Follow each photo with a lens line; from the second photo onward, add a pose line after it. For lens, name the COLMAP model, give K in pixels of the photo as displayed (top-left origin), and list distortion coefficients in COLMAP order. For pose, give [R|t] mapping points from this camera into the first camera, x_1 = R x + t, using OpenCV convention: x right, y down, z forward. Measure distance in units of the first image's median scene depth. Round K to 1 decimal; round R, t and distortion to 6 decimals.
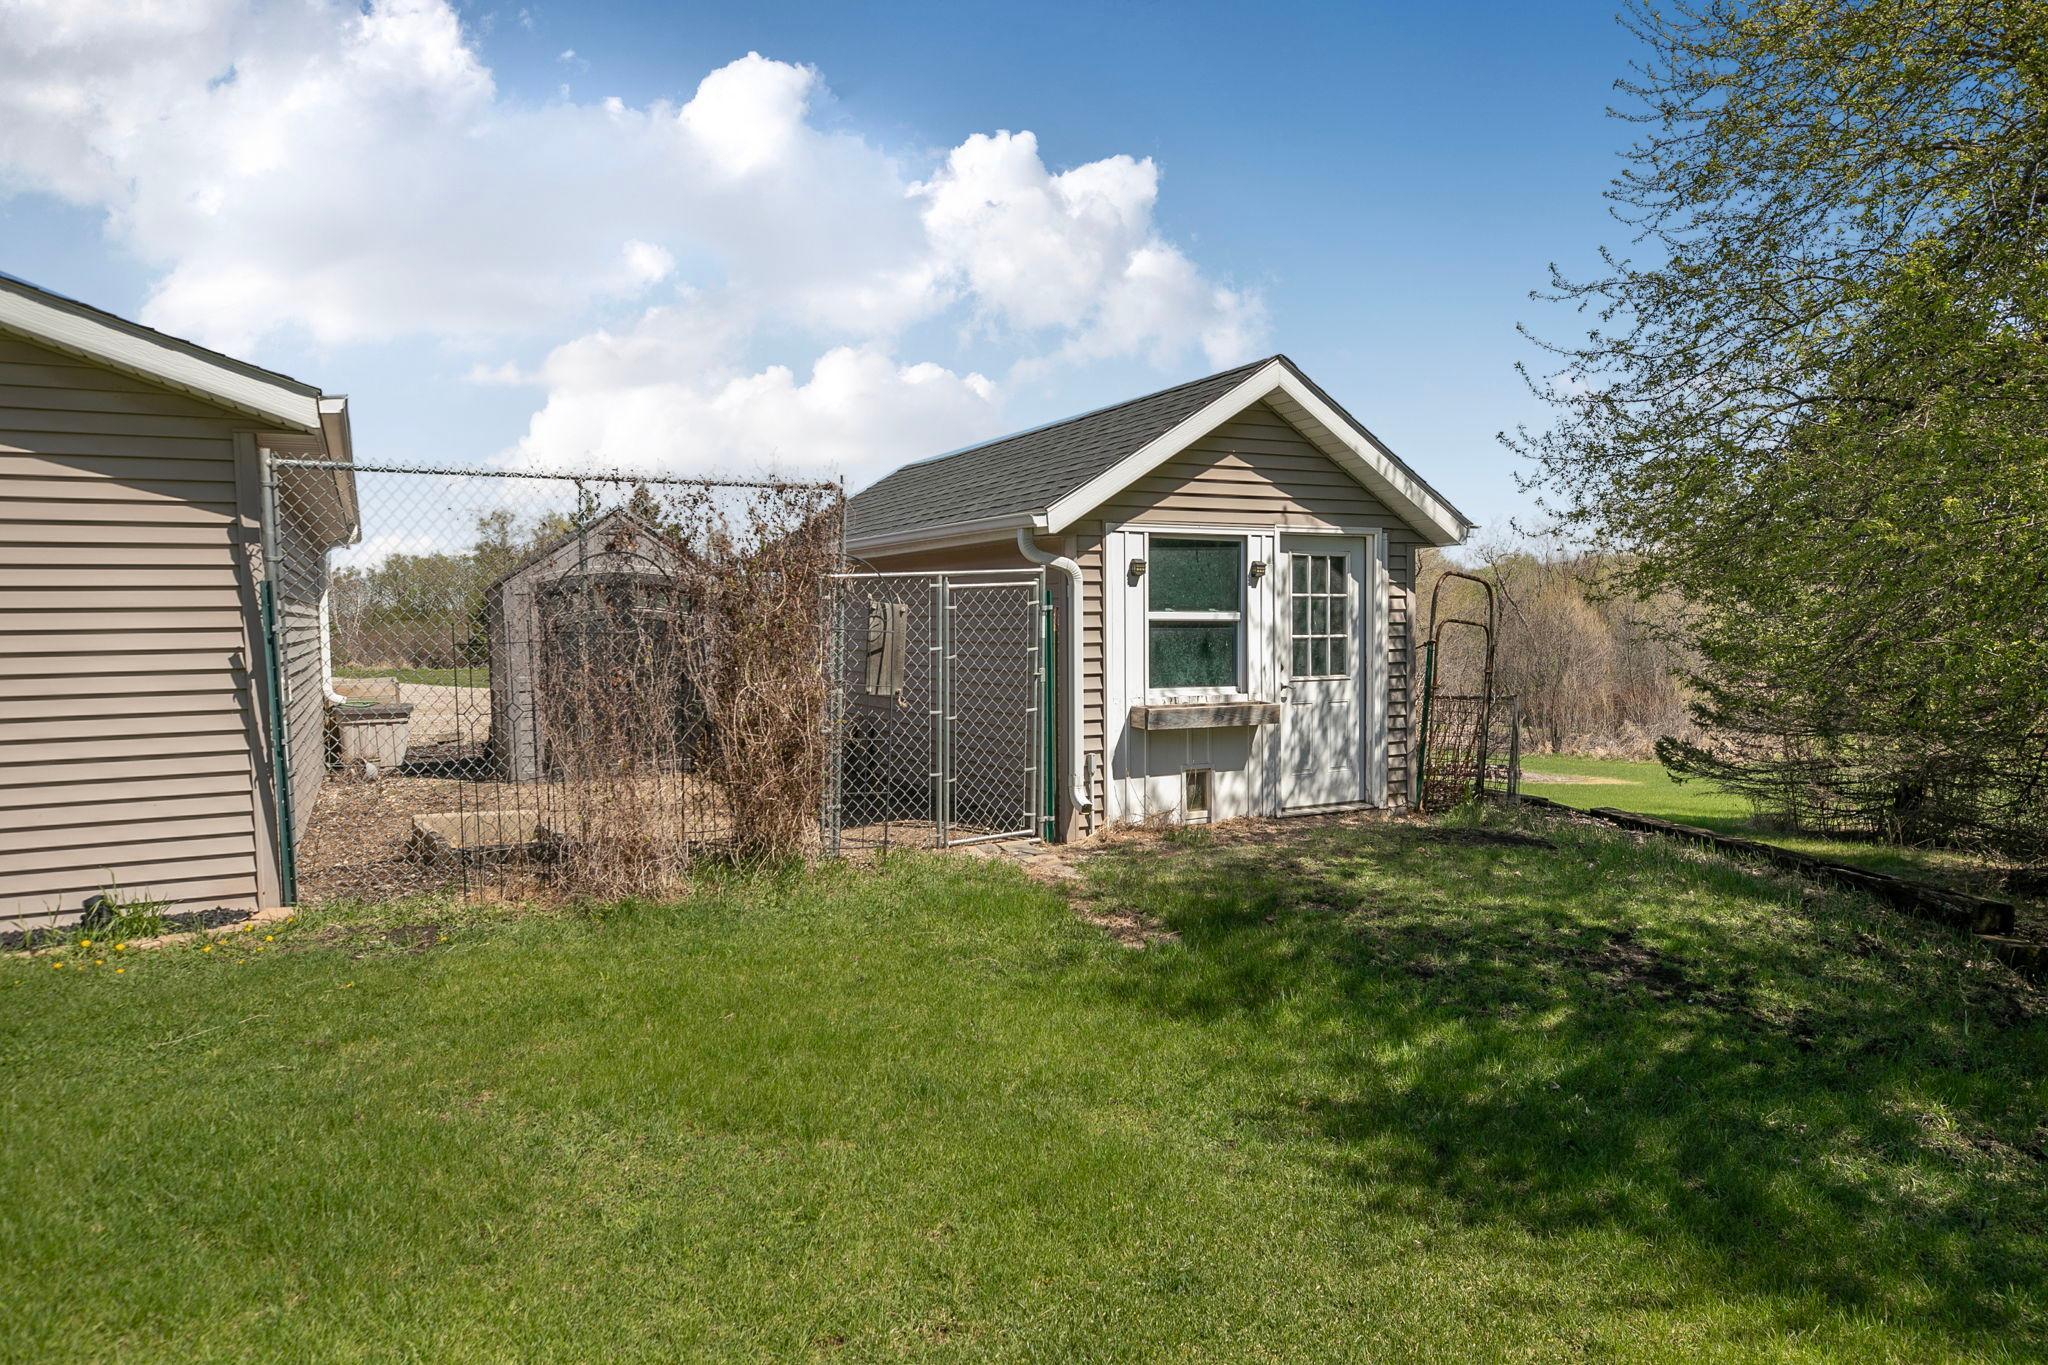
lens RADIAL K [[942.3, 0, 1025.4], [0, 942.3, 686.0], [0, 0, 1]] dist [-0.000367, 0.000107]
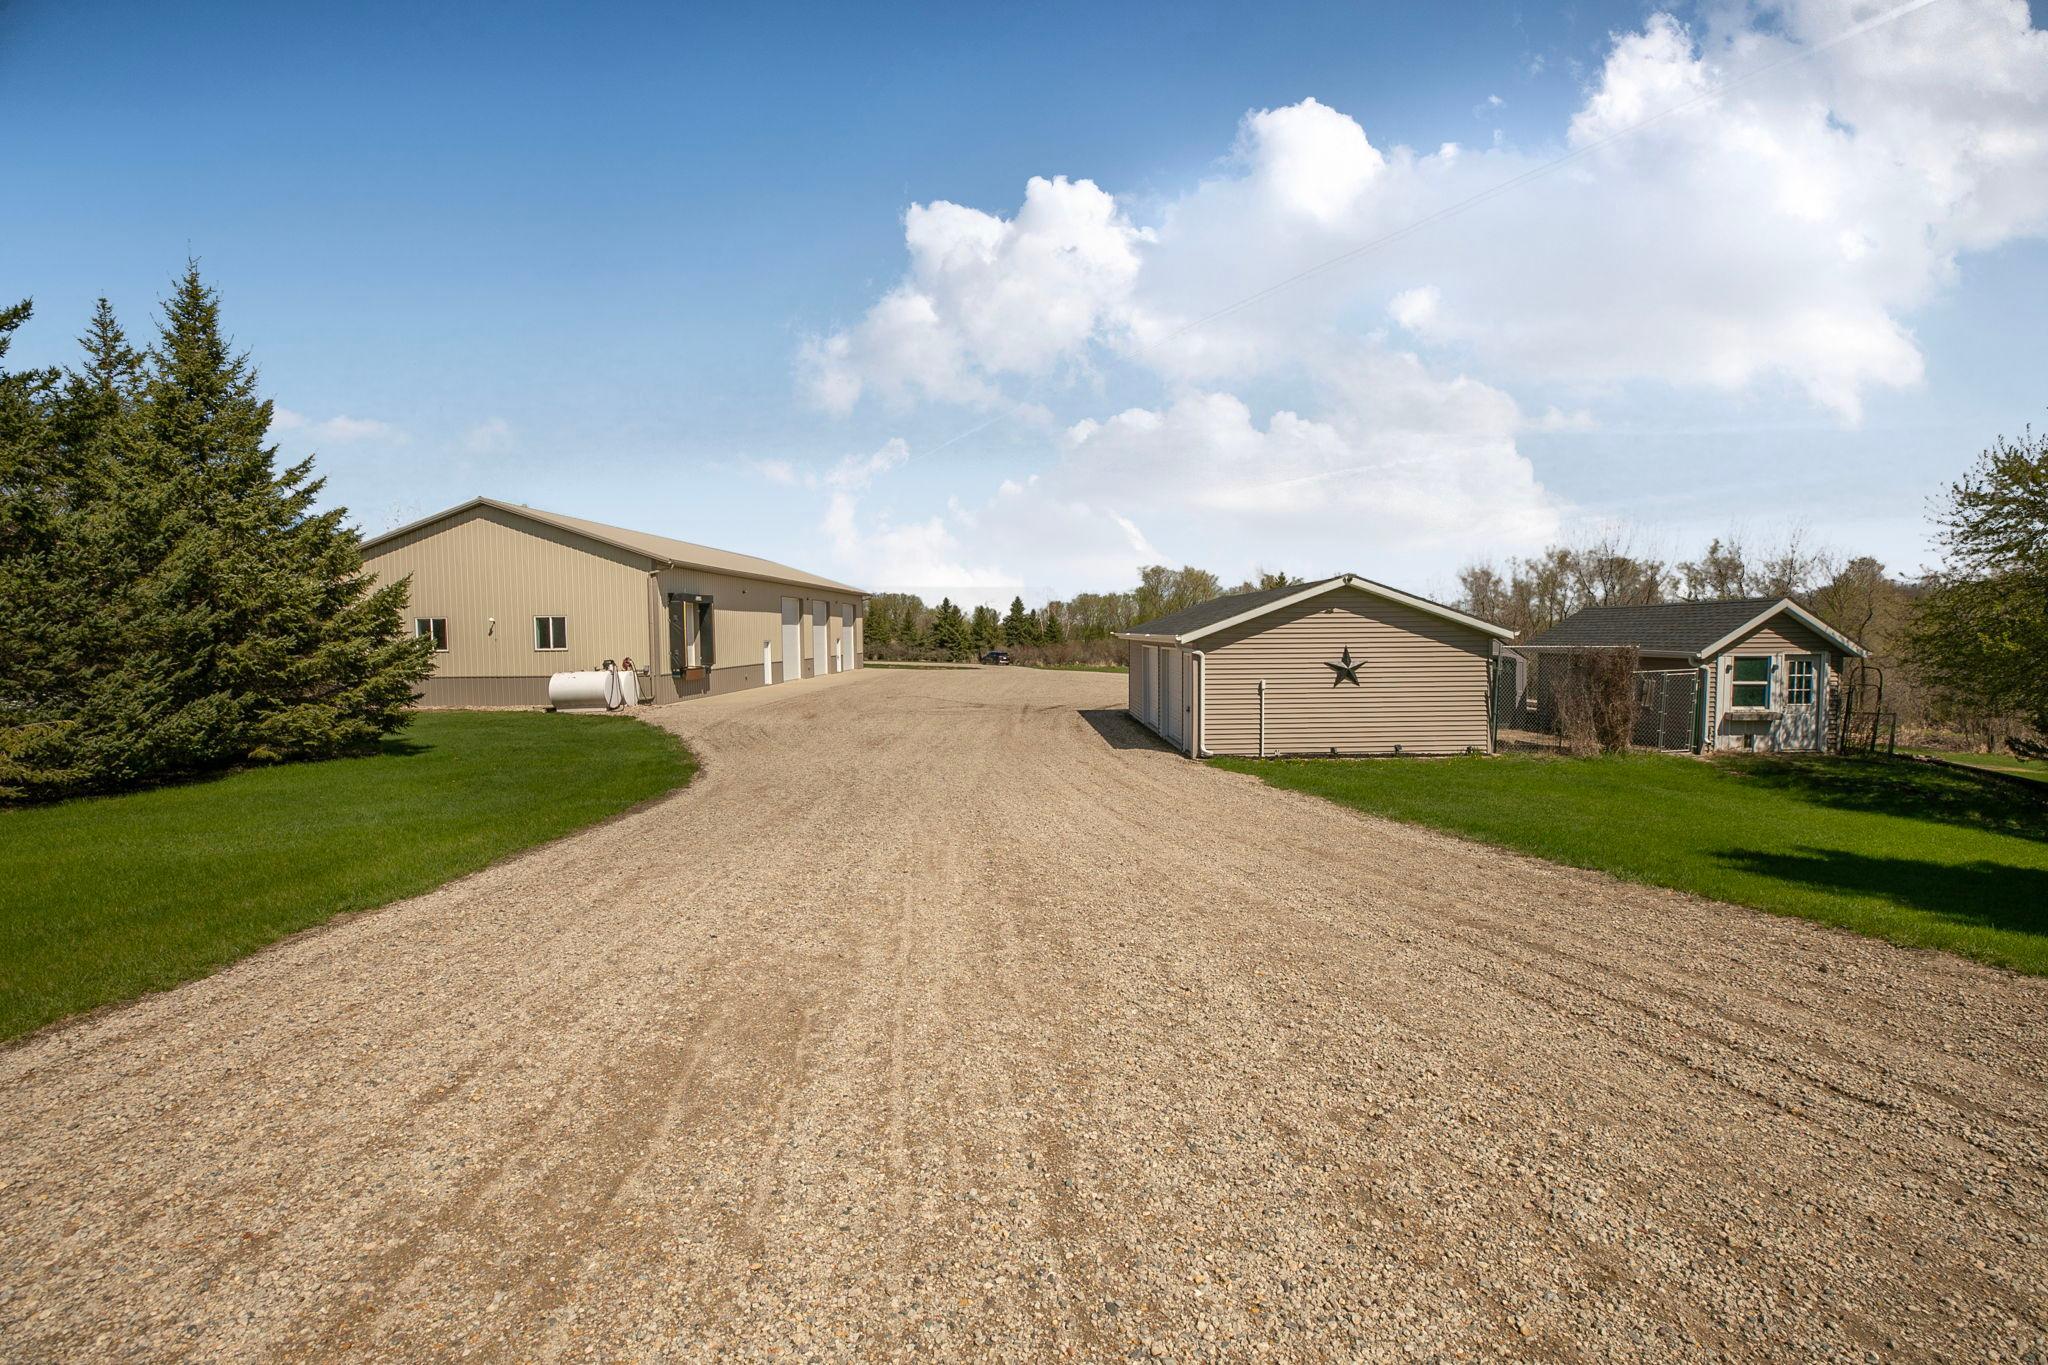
lens RADIAL K [[942.3, 0, 1021.8], [0, 942.3, 682.5], [0, 0, 1]] dist [-0.000367, 0.000107]
pose [[0.935761, 0.030591, -0.351307, -0.933019], [-0.025435, 0.999490, 0.019284, -0.074669], [0.351717, -0.009110, 0.936062, -2.615683]]
